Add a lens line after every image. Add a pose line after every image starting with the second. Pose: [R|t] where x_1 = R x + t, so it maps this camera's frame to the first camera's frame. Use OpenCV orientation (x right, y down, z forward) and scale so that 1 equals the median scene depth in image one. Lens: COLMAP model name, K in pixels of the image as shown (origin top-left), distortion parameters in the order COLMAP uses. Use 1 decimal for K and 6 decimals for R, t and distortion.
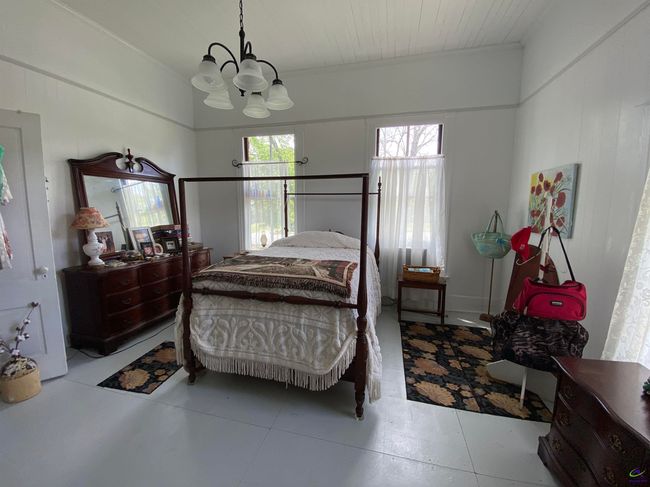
lens RADIAL K [[263.9, 0, 320.9], [0, 263.9, 242.7], [0, 0, 1]] dist [0.008355, -0.014851]
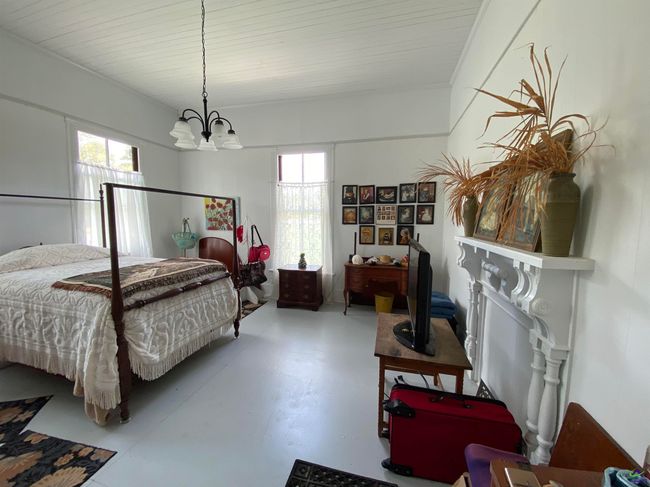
lens RADIAL K [[263.9, 0, 329.2], [0, 263.9, 246.5], [0, 0, 1]] dist [0.008355, -0.014851]
pose [[-0.018046, -0.108673, 0.993914, -1.402802], [0.116754, 0.987046, 0.110042, -0.046955], [-0.992997, 0.118030, -0.005125, 0.307633]]
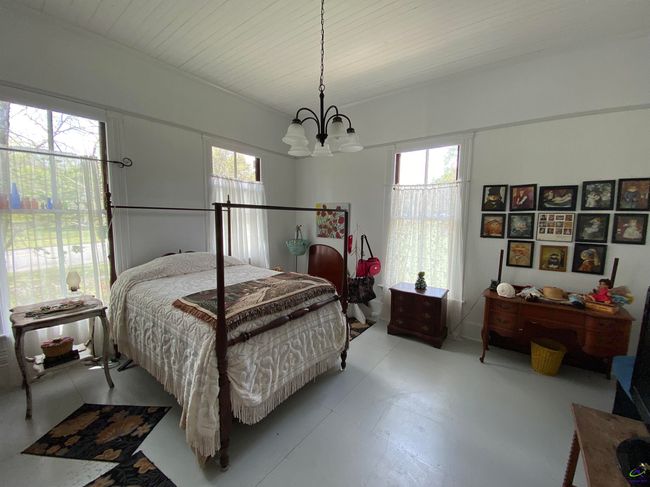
lens RADIAL K [[263.9, 0, 327.0], [0, 263.9, 244.2], [0, 0, 1]] dist [0.008355, -0.014851]
pose [[0.366695, -0.096637, 0.925309, -1.112988], [0.107478, 0.992332, 0.061044, -0.134627], [-0.924112, 0.077066, 0.374269, 0.429637]]
